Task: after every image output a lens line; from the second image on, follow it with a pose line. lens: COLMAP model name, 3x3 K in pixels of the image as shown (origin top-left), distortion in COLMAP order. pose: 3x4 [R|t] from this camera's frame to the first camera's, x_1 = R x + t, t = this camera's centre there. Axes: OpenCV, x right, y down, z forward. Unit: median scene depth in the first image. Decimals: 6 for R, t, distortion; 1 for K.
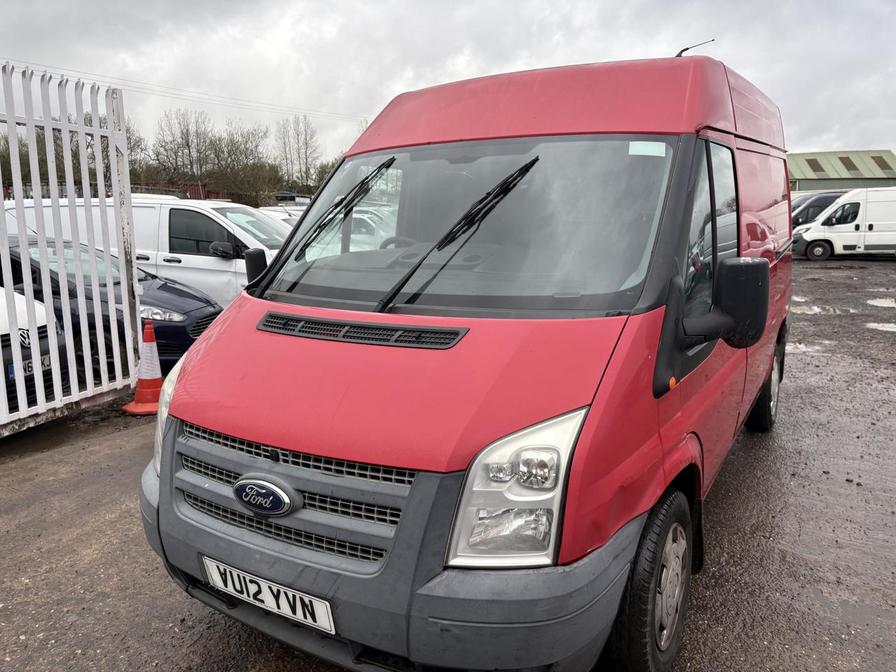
lens RADIAL K [[683.0, 0, 449.2], [0, 683.0, 339.1], [0, 0, 1]] dist [0.003191, 0.000903]
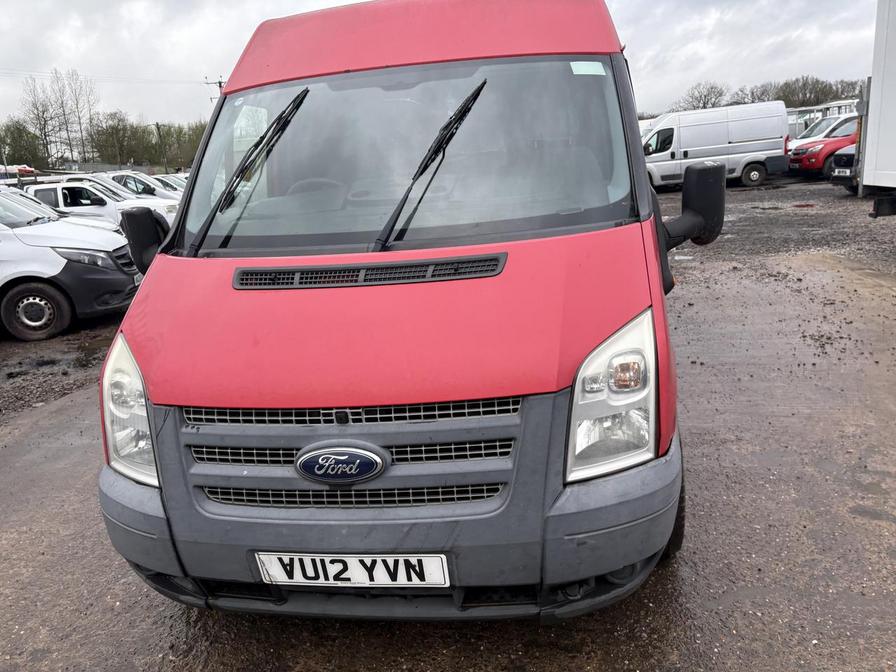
lens RADIAL K [[683.0, 0, 448.3], [0, 683.0, 334.6], [0, 0, 1]] dist [0.003191, 0.000903]
pose [[0.916247, -0.158005, 0.368138, -0.444281], [0.137668, 0.987157, 0.081049, 0.011400], [-0.376216, -0.023580, 0.926232, 0.129157]]
